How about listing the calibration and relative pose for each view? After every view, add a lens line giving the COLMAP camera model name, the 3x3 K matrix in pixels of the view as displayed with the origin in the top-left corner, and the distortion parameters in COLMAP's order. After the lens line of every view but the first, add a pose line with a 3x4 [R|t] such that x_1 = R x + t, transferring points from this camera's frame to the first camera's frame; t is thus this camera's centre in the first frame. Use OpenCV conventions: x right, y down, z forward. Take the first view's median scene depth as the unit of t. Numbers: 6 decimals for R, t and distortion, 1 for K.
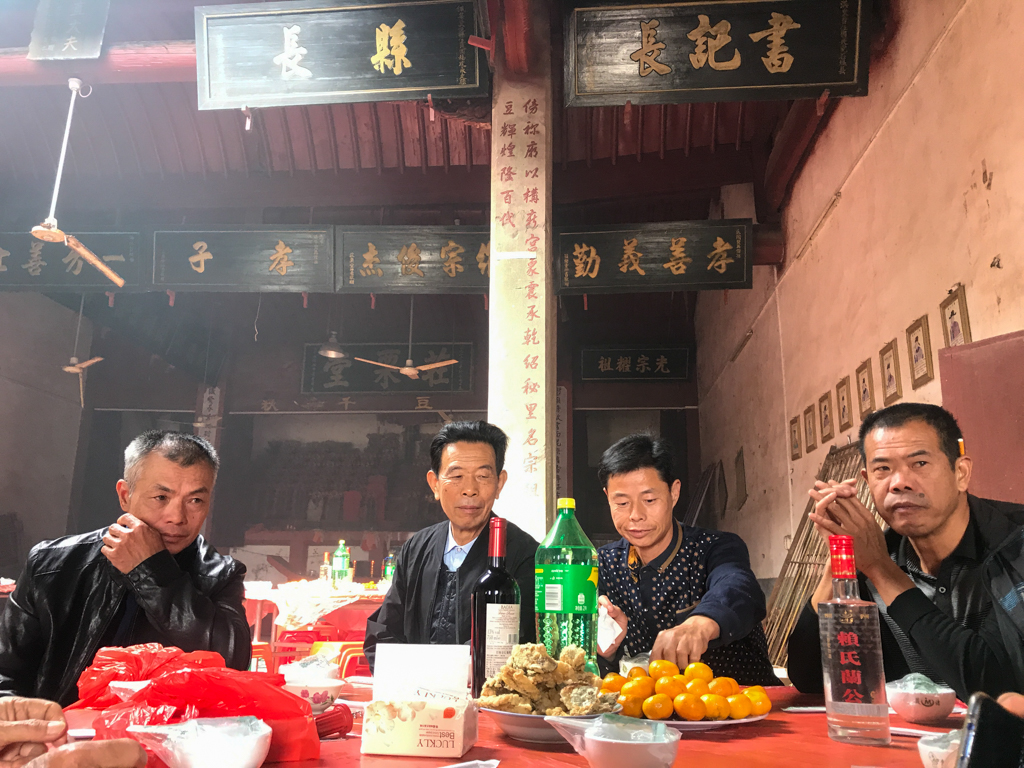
lens RADIAL K [[840.5, 0, 514.1], [0, 840.5, 379.8], [0, 0, 1]] dist [0.012052, -0.006253]
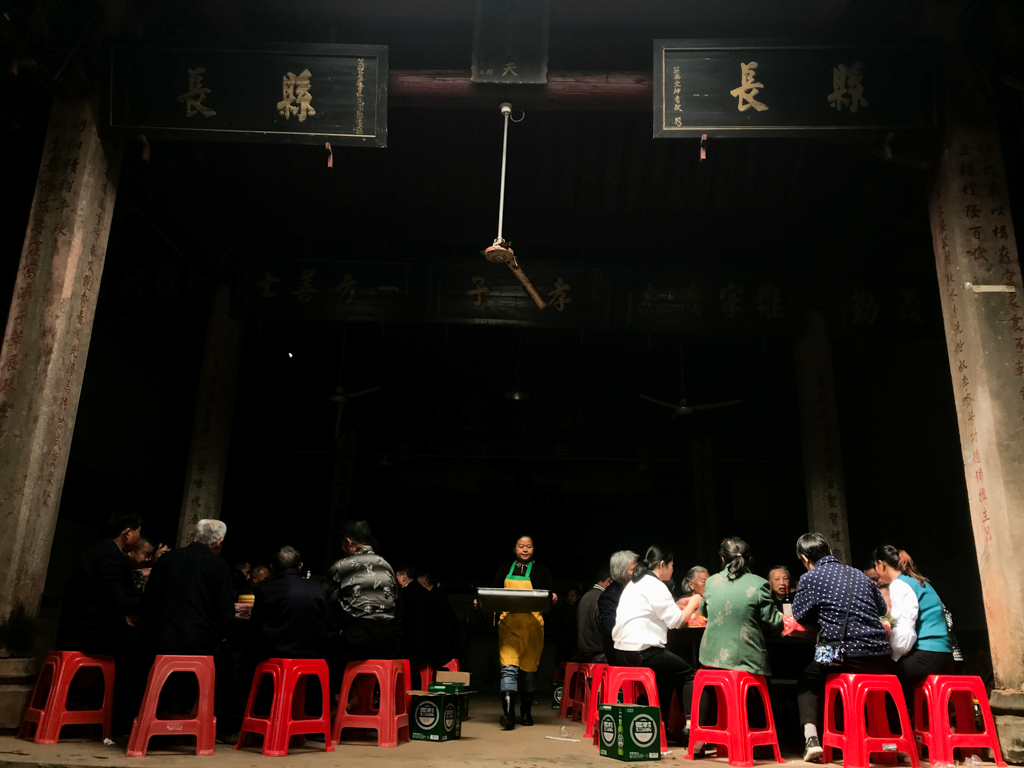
lens RADIAL K [[840.5, 0, 514.1], [0, 840.5, 379.8], [0, 0, 1]] dist [0.012052, -0.006253]
pose [[0.997599, 0.029790, 0.062527, -0.576070], [-0.025274, 0.997098, -0.071812, 0.045104], [-0.064485, 0.070059, 0.995456, 0.023386]]
